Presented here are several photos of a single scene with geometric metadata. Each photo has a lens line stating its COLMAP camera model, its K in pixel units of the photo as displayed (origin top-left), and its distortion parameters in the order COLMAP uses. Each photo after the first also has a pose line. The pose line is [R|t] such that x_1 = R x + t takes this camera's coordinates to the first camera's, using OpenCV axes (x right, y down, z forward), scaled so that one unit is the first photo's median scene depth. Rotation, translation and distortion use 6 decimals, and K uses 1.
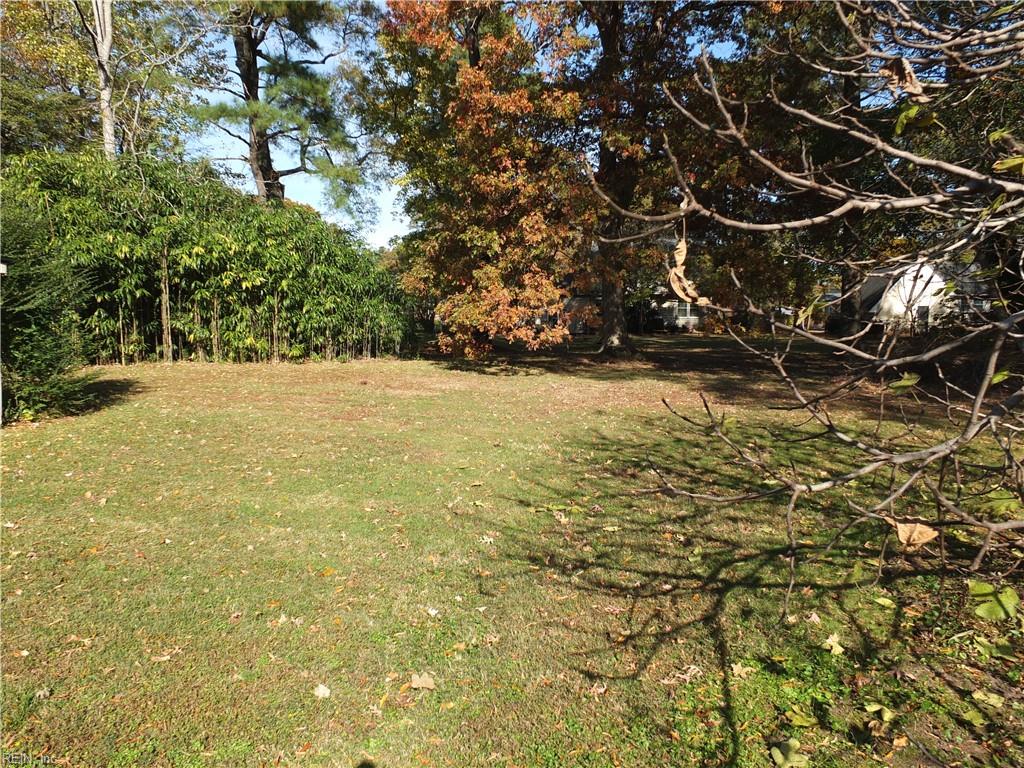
lens RADIAL K [[704.5, 0, 512.0], [0, 704.5, 384.0], [0, 0, 1]] dist [0.003373, 0.004266]
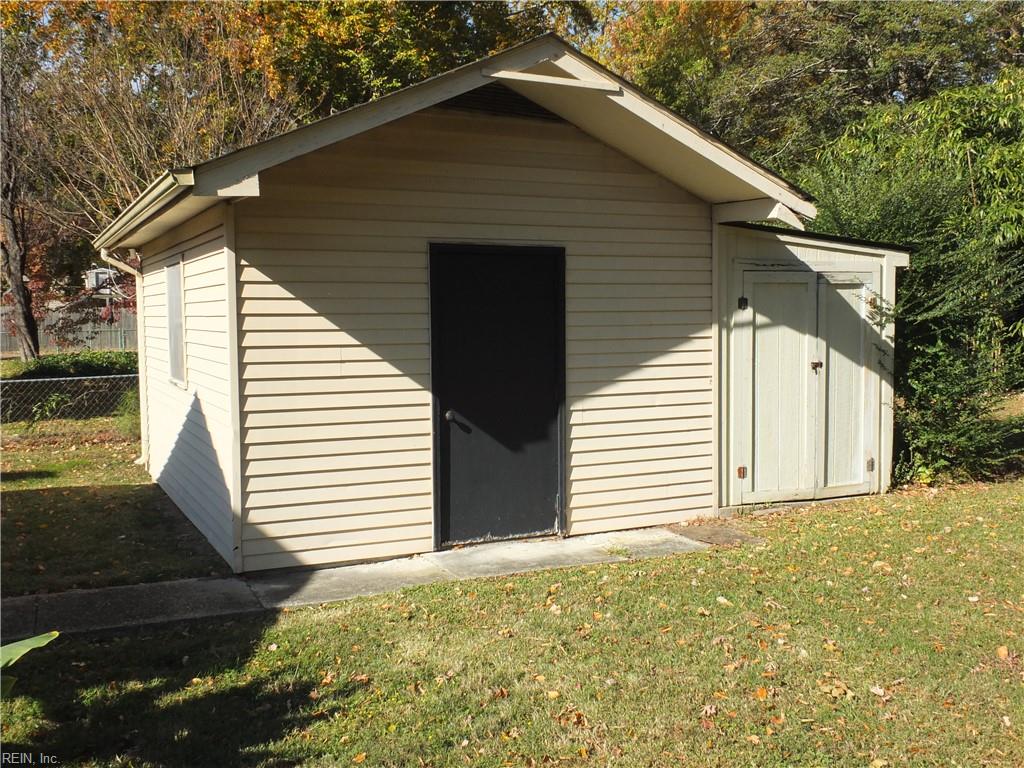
lens RADIAL K [[1014.4, 0, 512.0], [0, 1014.4, 384.0], [0, 0, 1]] dist [-0.045616, 0.011403]
pose [[0.539914, 0.035761, -0.840960, -0.096994], [-0.055322, 0.998444, 0.006940, -0.027245], [0.839900, 0.042776, 0.541053, 0.151172]]
